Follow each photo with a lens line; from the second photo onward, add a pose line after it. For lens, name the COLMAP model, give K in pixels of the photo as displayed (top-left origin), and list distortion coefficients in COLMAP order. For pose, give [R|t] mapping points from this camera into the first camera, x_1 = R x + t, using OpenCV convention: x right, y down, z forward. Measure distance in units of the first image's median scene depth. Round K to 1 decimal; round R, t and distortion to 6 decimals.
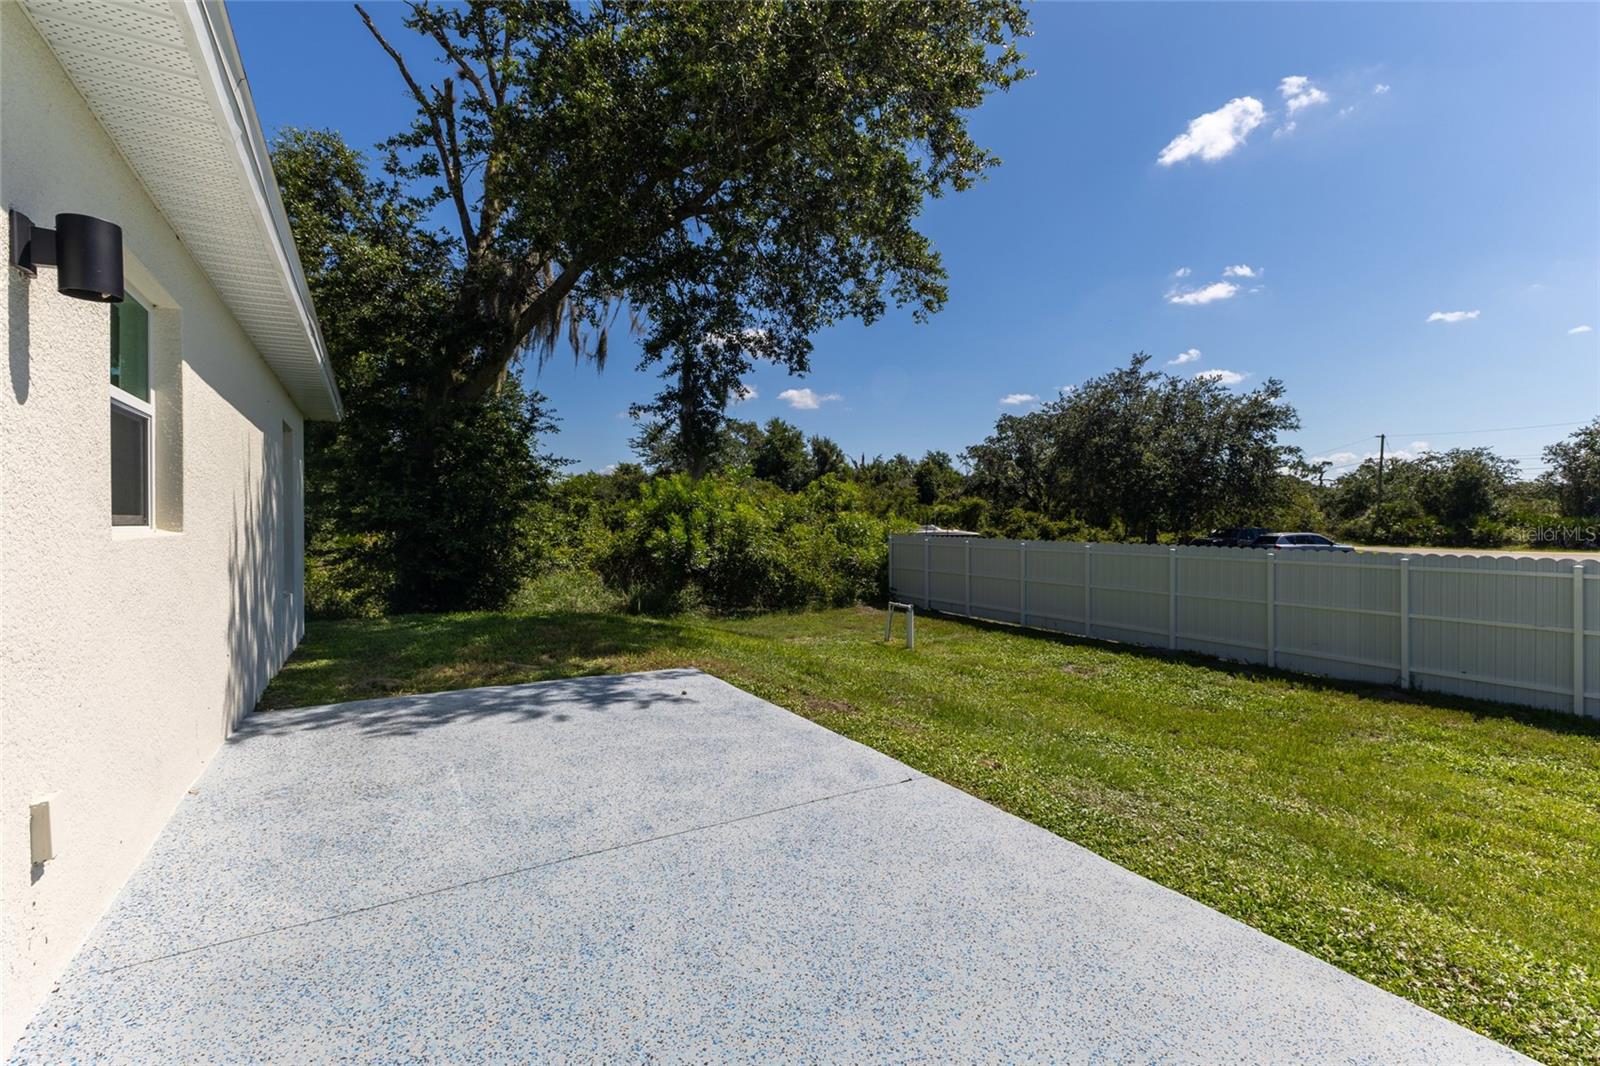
lens RADIAL K [[691.5, 0, 794.7], [0, 691.5, 525.7], [0, 0, 1]] dist [0.008076, -0.003541]
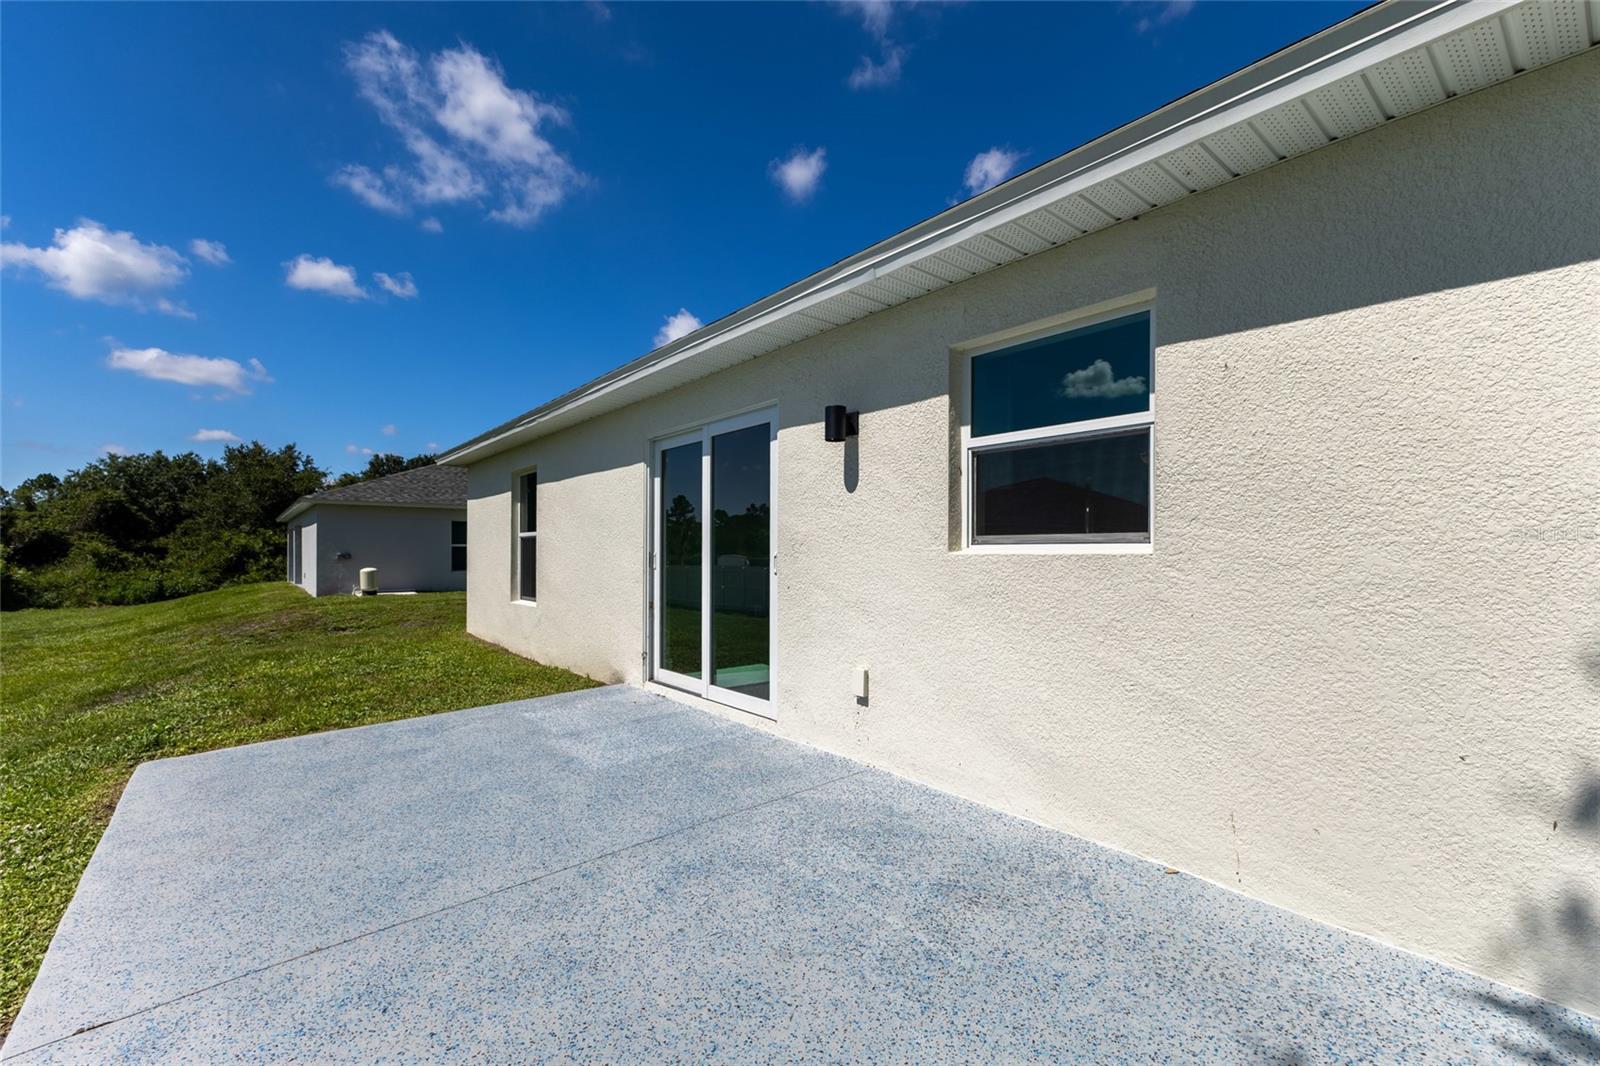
lens RADIAL K [[691.5, 0, 798.1], [0, 691.5, 541.8], [0, 0, 1]] dist [0.008076, -0.003541]
pose [[-0.990307, 0.002059, -0.138883, -0.371073], [0.003084, 0.999970, -0.007169, 0.004774], [0.138864, -0.007528, -0.990283, 1.989227]]
